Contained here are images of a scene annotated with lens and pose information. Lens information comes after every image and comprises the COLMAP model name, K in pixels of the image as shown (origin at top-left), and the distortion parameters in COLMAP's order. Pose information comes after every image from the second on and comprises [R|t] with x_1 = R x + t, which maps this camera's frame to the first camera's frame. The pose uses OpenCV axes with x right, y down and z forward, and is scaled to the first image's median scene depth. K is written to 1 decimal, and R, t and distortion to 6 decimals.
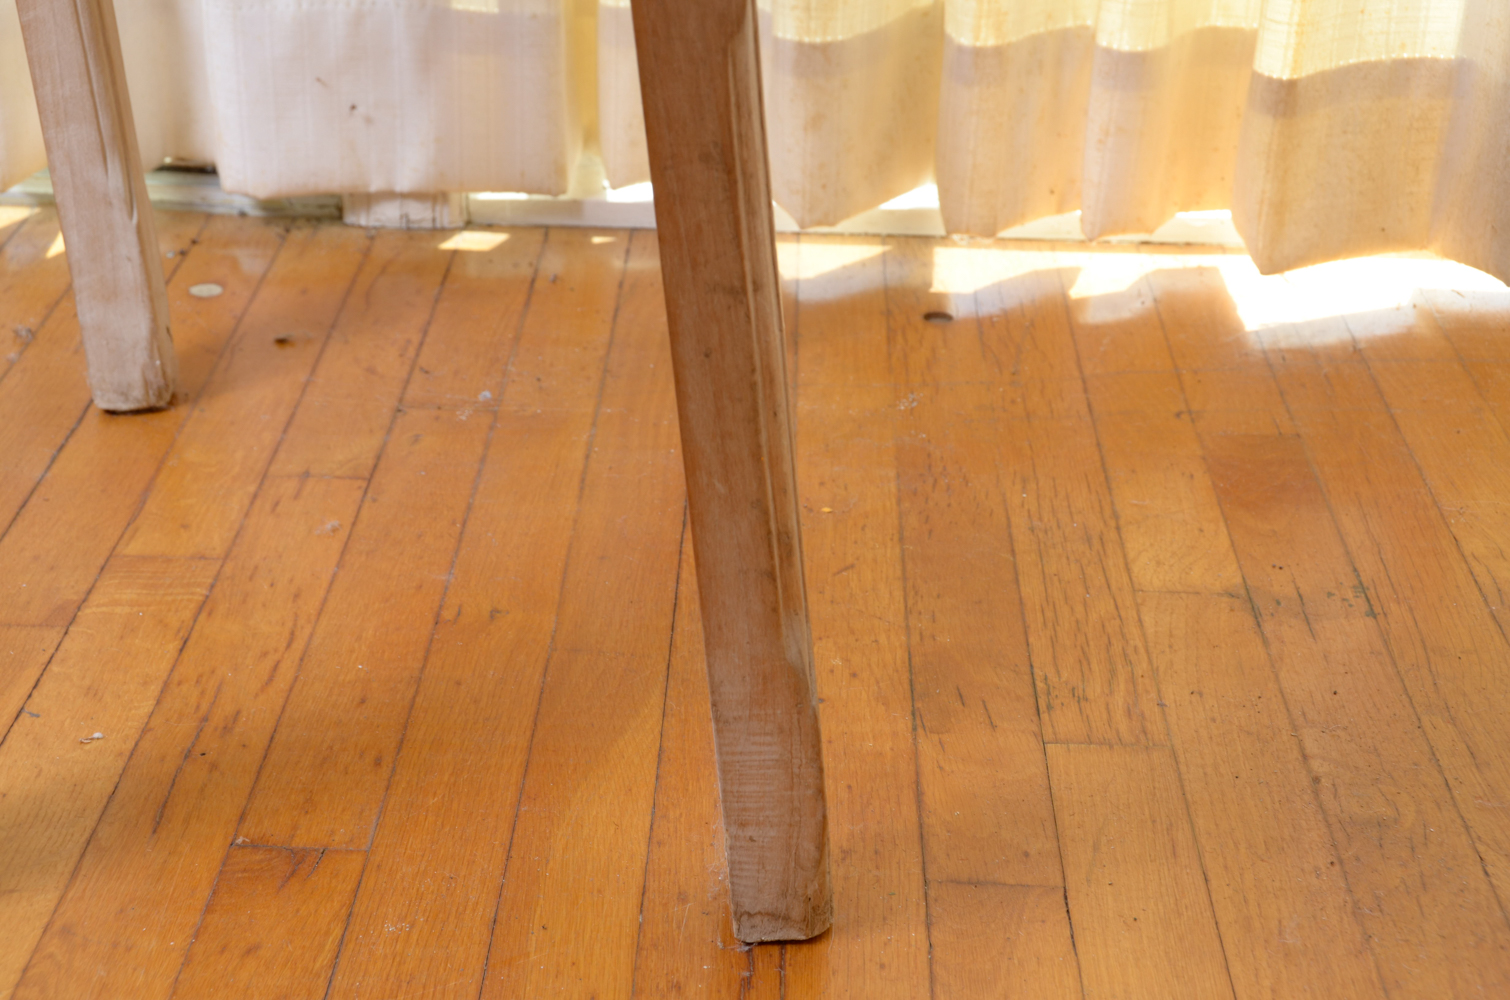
lens RADIAL K [[2491.7, 0, 748.1], [0, 2491.7, 549.7], [0, 0, 1]] dist [0.166052, 0.594870]
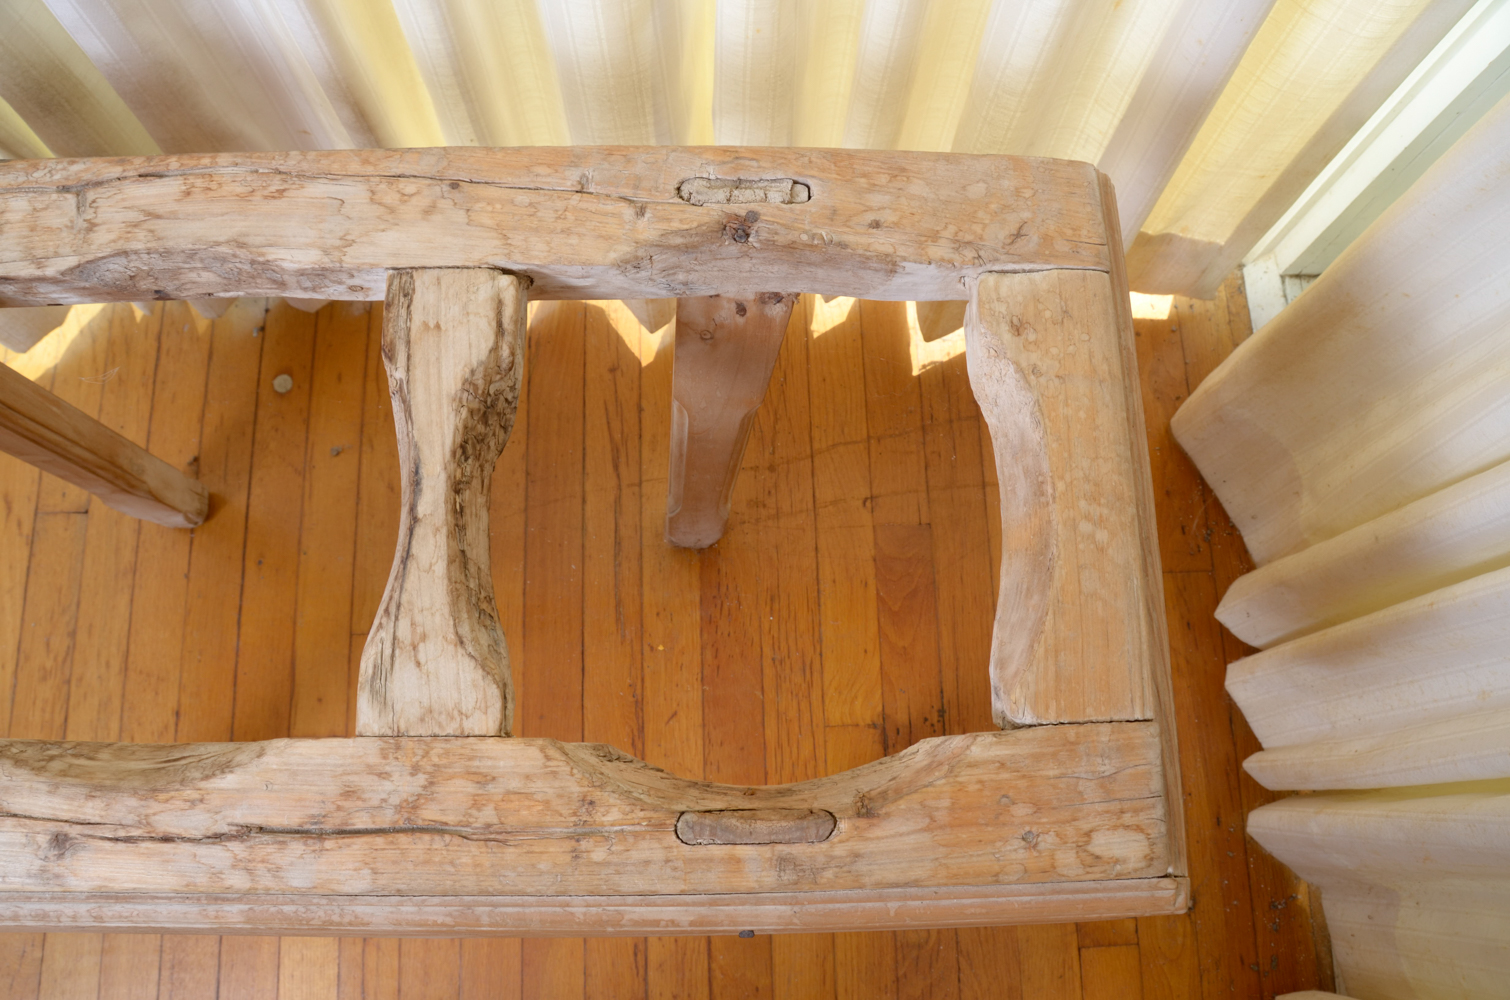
lens RADIAL K [[1184.2, 0, 755.0], [0, 1184.2, 500.0], [0, 0, 1]] dist [-0.164459, 0.097008]
pose [[0.998393, -0.054862, 0.014165, 0.090068], [0.026271, 0.669713, 0.742155, -0.695244], [-0.050202, -0.740591, 0.670078, 0.488059]]
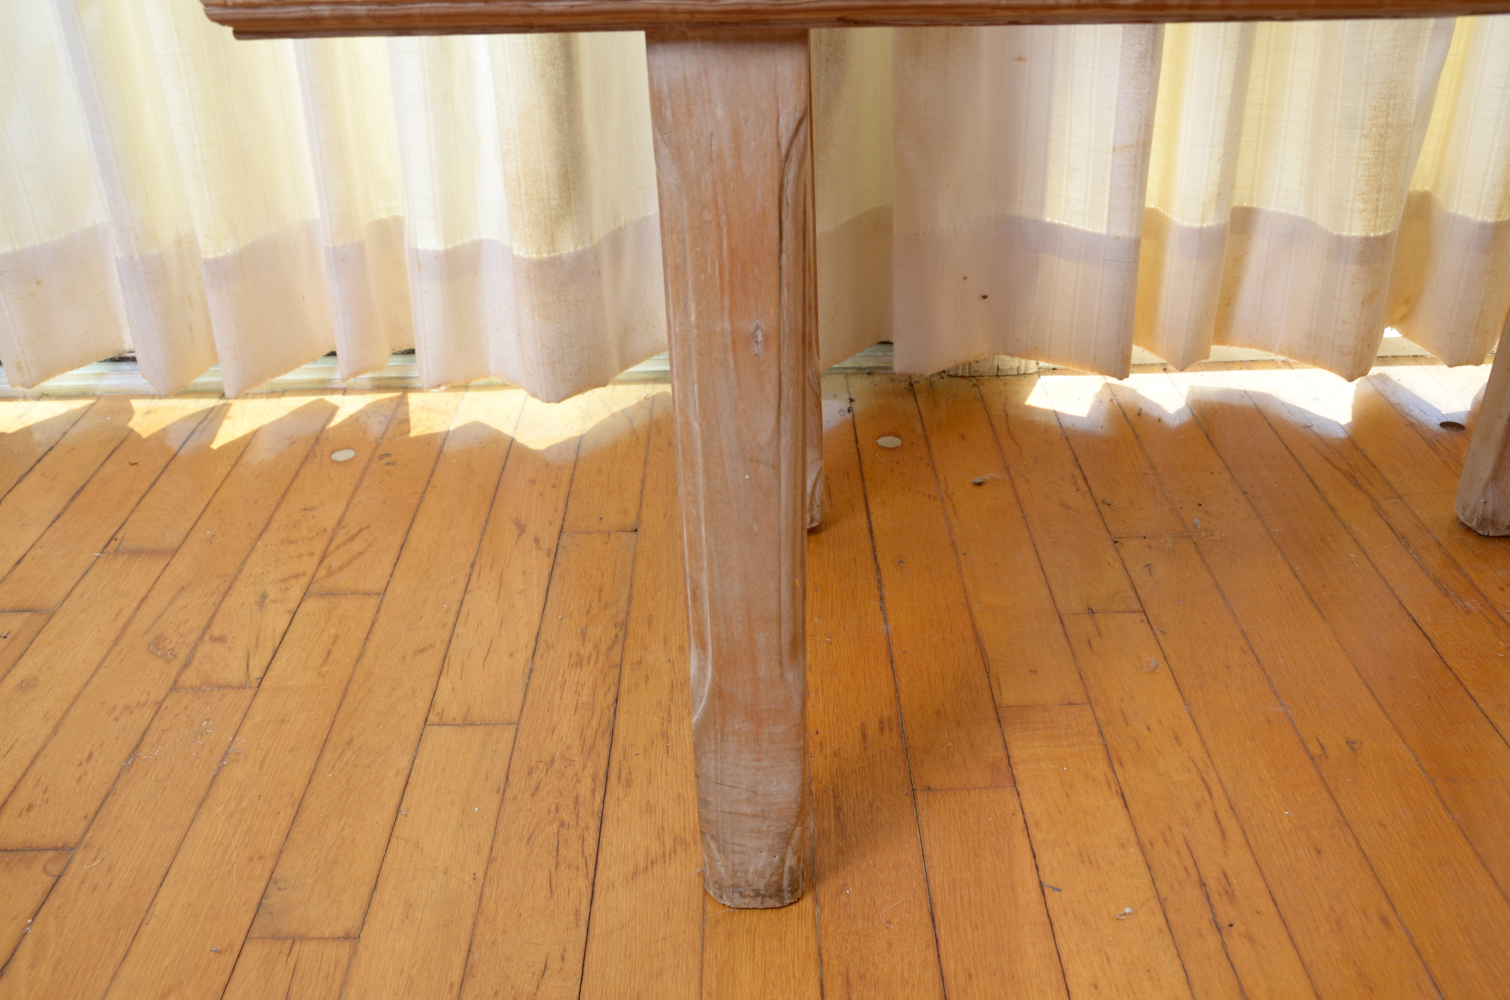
lens RADIAL K [[1463.0, 0, 755.0], [0, 1463.0, 500.0], [0, 0, 1]] dist [-0.096147, 0.170625]
pose [[0.997948, -0.063667, 0.006793, -0.335063], [0.063527, 0.997795, 0.019228, -0.106214], [-0.008003, -0.018757, 0.999792, 0.290361]]
